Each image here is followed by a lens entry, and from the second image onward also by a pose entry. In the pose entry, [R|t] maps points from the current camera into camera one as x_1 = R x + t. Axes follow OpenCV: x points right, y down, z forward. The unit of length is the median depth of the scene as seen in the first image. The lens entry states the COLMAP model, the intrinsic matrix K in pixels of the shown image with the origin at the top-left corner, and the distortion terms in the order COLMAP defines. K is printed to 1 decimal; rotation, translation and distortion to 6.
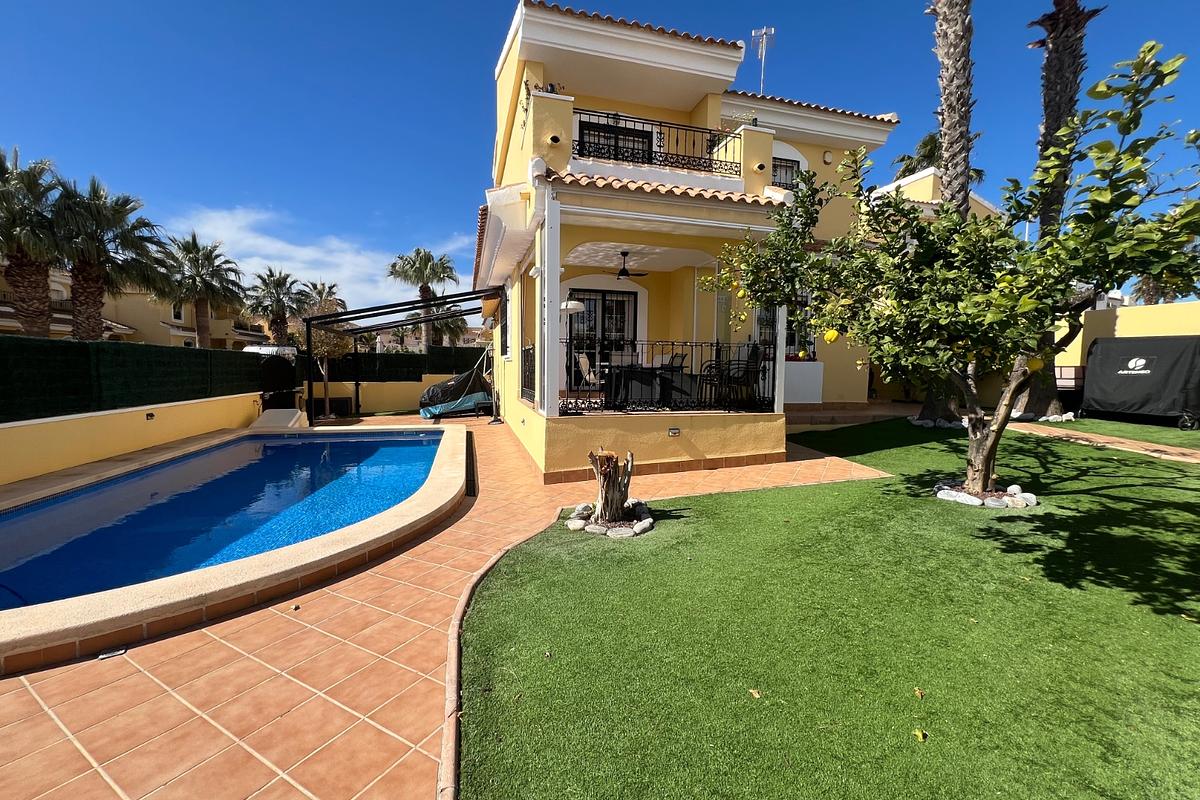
lens RADIAL K [[482.0, 0, 598.2], [0, 482.0, 400.1], [0, 0, 1]] dist [-0.002829, 0.000515]
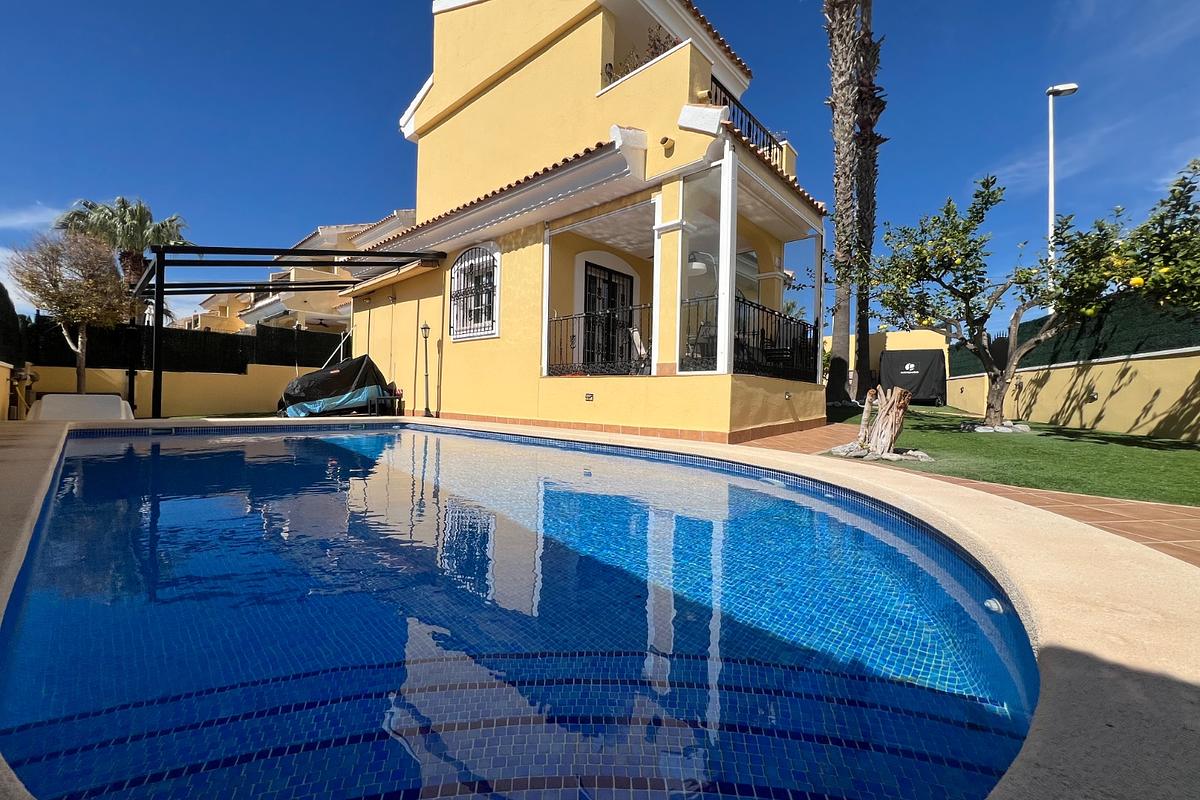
lens RADIAL K [[480.1, 0, 599.0], [0, 480.1, 400.7], [0, 0, 1]] dist [-0.002880, 0.000236]
pose [[0.844548, 0.007442, 0.535429, -0.649087], [0.022261, 0.998551, -0.048992, 0.101331], [-0.535018, 0.053295, 0.843158, 0.266784]]
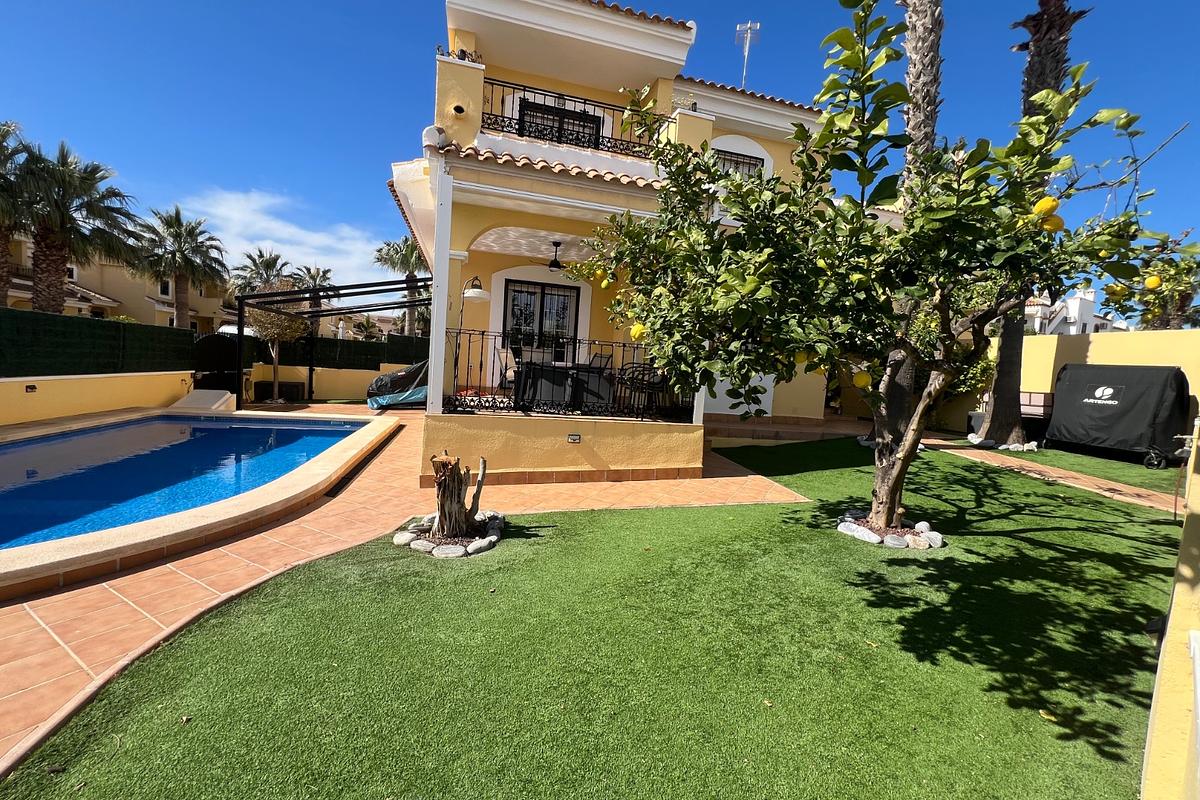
lens RADIAL K [[482.0, 0, 598.3], [0, 482.0, 399.6], [0, 0, 1]] dist [-0.002829, 0.000515]
pose [[0.998336, 0.057421, -0.005238, 0.170571], [-0.057440, 0.998343, -0.003482, -0.005056], [0.005030, 0.003777, 0.999980, 0.076842]]
